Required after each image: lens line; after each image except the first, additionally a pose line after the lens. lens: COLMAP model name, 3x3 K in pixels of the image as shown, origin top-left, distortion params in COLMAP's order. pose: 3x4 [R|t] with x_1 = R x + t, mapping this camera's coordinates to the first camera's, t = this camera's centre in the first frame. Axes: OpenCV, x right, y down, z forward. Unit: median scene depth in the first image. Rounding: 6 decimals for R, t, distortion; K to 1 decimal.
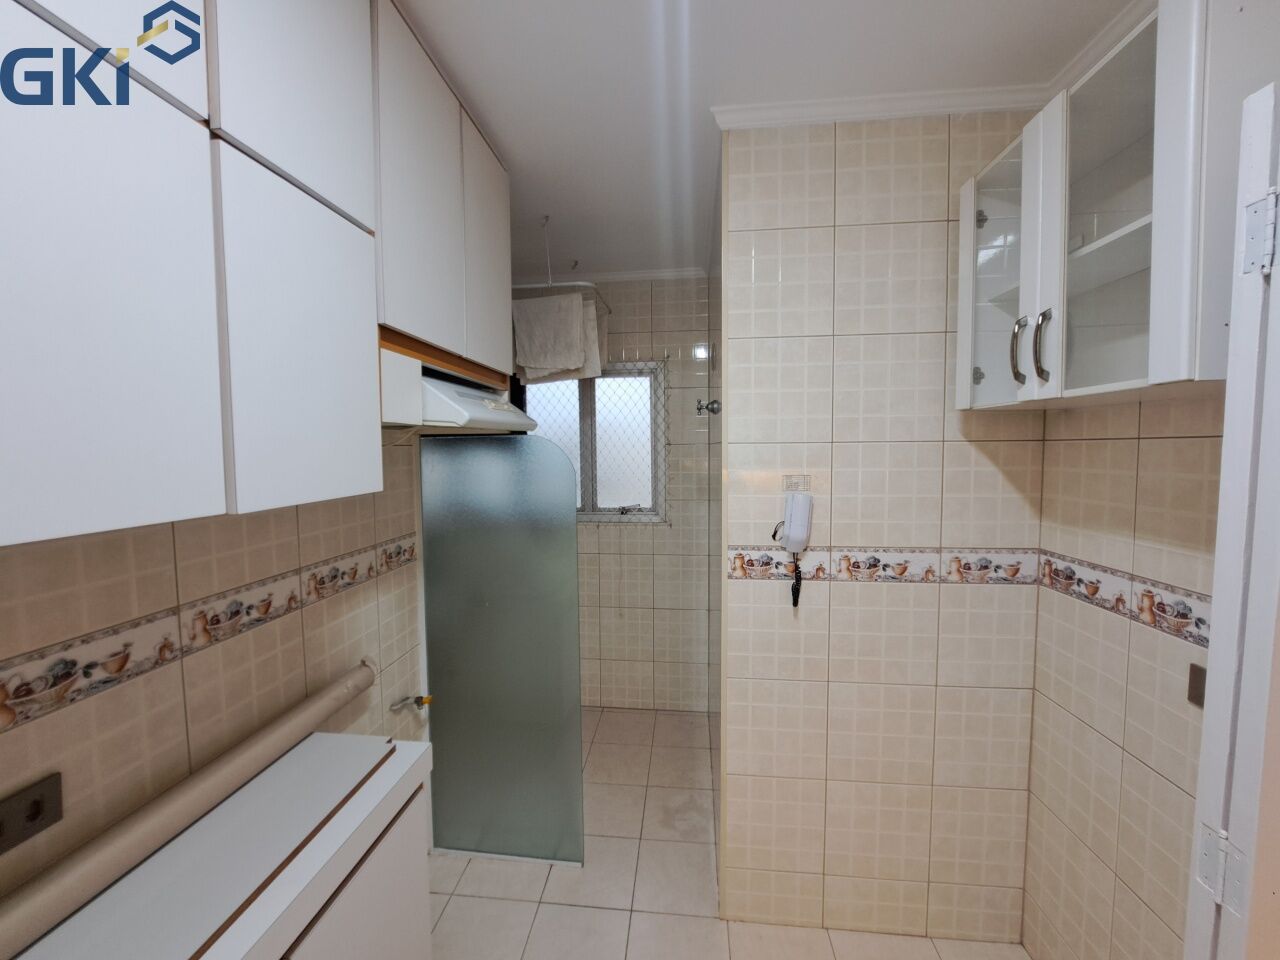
lens RADIAL K [[513.4, 0, 633.3], [0, 513.4, 476.6], [0, 0, 1]] dist [-0.003744, -0.001075]
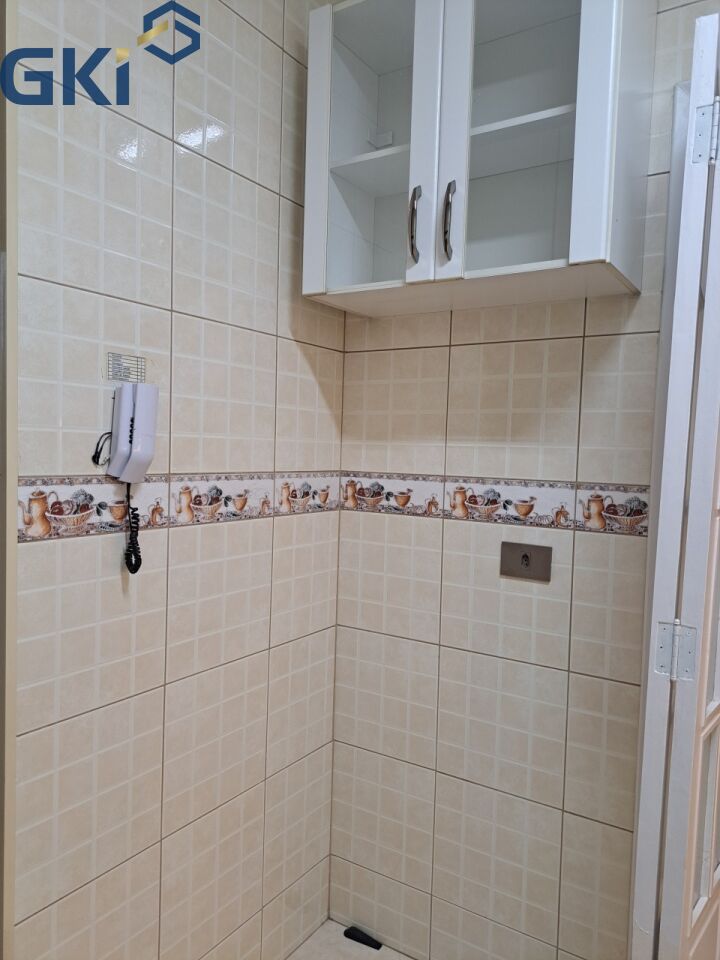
lens RADIAL K [[694.1, 0, 364.4], [0, 694.1, 484.3], [0, 0, 1]] dist [0.093829, -0.102492]
pose [[0.455256, -0.026064, 0.889979, -0.300998], [0.016726, 0.999645, 0.020720, 0.140082], [-0.890203, 0.005453, 0.455531, 0.391544]]
